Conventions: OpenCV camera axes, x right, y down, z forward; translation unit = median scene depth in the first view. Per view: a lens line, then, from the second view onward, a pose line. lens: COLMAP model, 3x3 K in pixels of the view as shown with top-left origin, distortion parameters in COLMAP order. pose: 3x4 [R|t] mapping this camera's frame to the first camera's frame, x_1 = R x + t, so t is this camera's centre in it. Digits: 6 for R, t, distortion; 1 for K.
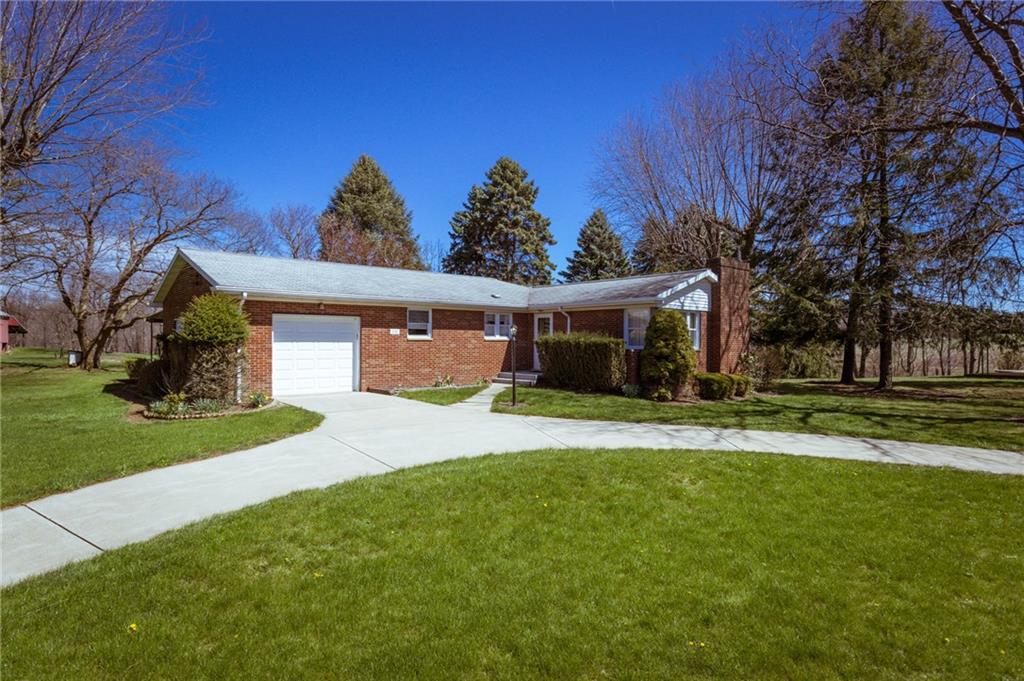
lens RADIAL K [[543.4, 0, 508.4], [0, 543.4, 343.0], [0, 0, 1]] dist [0.002052, 0.000088]
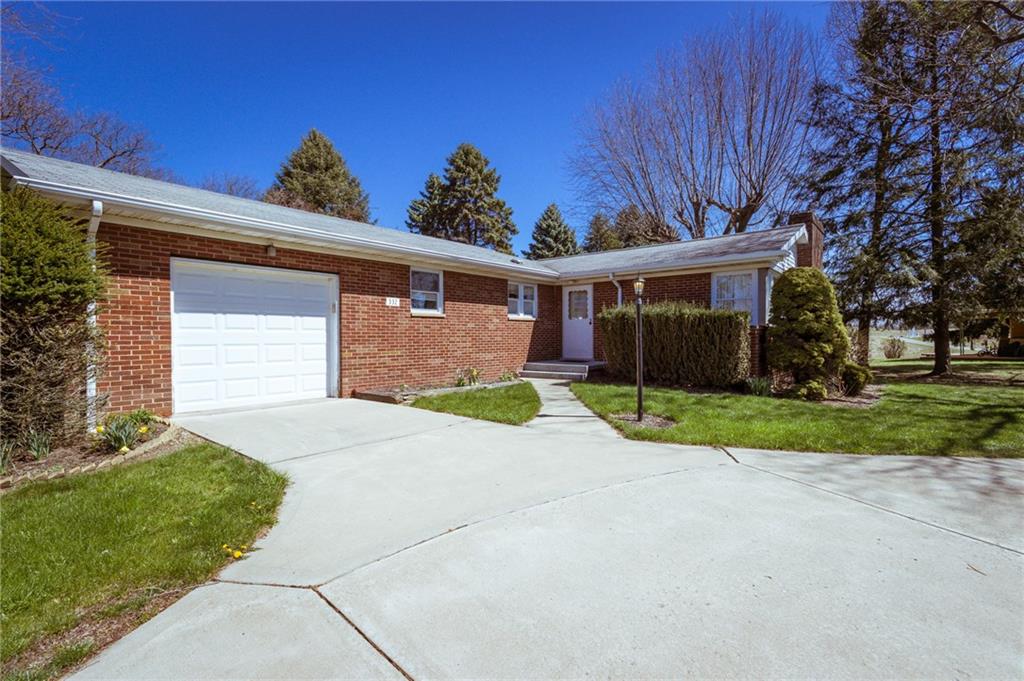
lens RADIAL K [[476.3, 0, 517.2], [0, 476.3, 339.3], [0, 0, 1]] dist [0.008191, -0.000809]
pose [[0.988467, -0.010037, 0.151101, -0.130624], [0.009346, 0.999942, 0.005281, 0.018978], [-0.151145, -0.003808, 0.988504, 0.368197]]
